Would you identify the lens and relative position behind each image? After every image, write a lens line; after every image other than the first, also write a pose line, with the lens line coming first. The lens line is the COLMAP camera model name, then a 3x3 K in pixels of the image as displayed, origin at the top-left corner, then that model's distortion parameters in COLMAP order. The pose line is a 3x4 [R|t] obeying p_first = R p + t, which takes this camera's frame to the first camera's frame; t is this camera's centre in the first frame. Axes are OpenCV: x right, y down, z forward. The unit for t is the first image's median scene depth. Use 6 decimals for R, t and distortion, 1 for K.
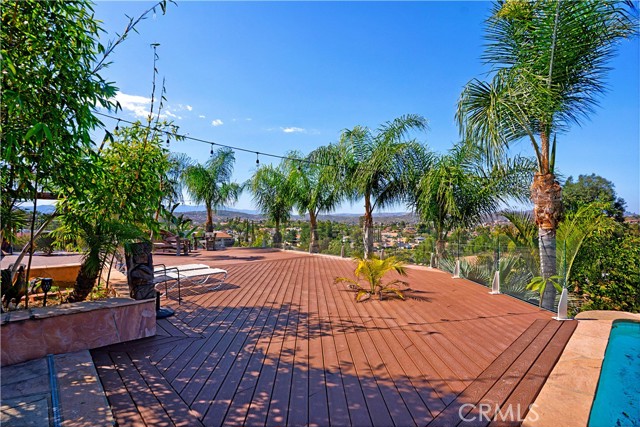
lens RADIAL K [[313.0, 0, 320.0], [0, 313.0, 213.5], [0, 0, 1]] dist [-0.024122, 0.001030]
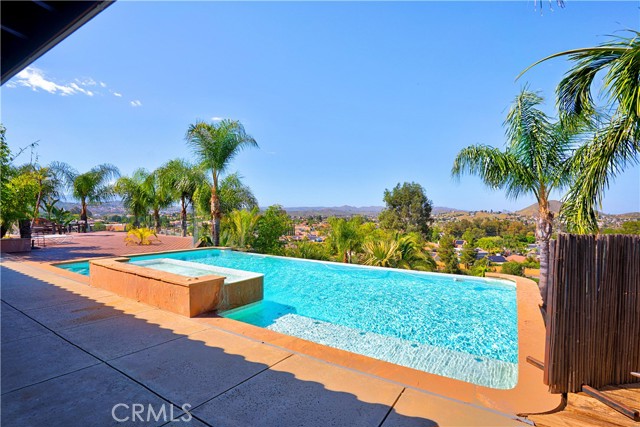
lens RADIAL K [[313.0, 0, 320.0], [0, 313.0, 213.5], [0, 0, 1]] dist [-0.024122, 0.001030]
pose [[0.974791, 0.006983, 0.223010, 0.392632], [-0.010594, 0.999831, 0.015000, -0.008211], [-0.222868, -0.016985, 0.974701, -0.643211]]
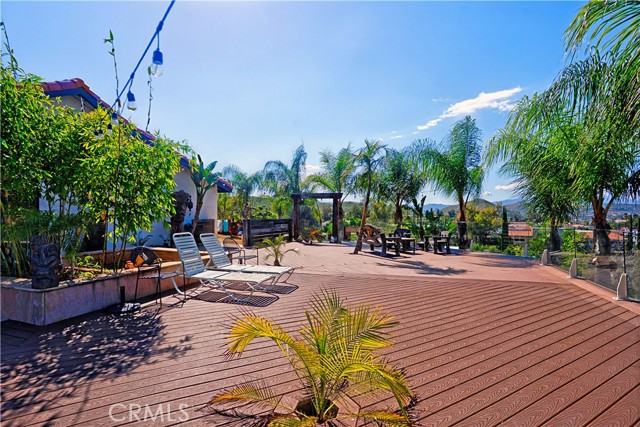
lens RADIAL K [[313.0, 0, 320.0], [0, 313.0, 213.5], [0, 0, 1]] dist [-0.024122, 0.001030]
pose [[0.476328, -0.007149, -0.879238, 0.194756], [0.017691, 0.999842, 0.001455, 0.008641], [0.879090, -0.016248, 0.476380, 0.326086]]
